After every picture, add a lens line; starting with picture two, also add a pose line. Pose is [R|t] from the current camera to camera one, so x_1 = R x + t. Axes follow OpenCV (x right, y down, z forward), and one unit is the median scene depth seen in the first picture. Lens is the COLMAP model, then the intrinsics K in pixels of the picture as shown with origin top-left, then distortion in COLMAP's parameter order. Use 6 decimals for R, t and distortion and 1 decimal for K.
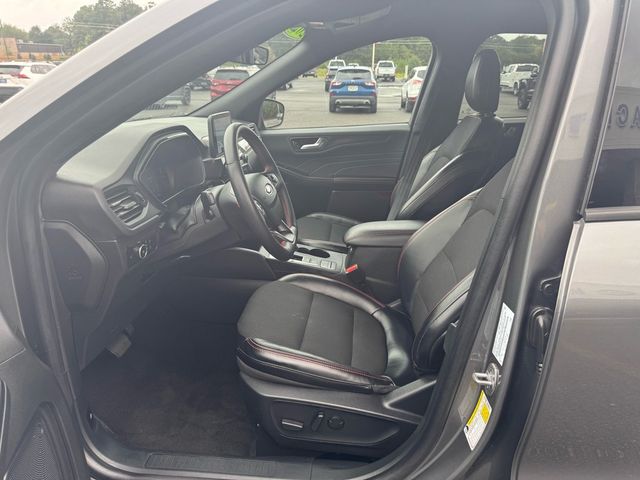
lens RADIAL K [[453.9, 0, 324.1], [0, 453.9, 243.4], [0, 0, 1]] dist [0.000315, -0.000682]
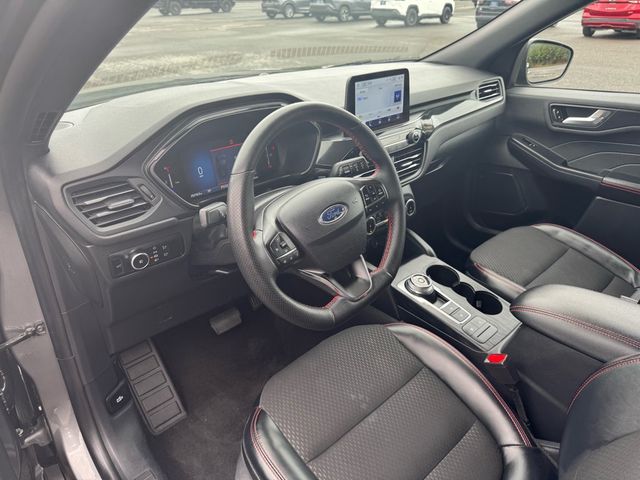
lens RADIAL K [[453.9, 0, 323.6], [0, 453.9, 237.7], [0, 0, 1]] dist [0.000315, -0.000682]
pose [[0.742255, 0.296634, -0.600887, 0.209337], [-0.210614, 0.954517, 0.211043, -0.178908], [0.636160, -0.030093, 0.770970, 0.419306]]
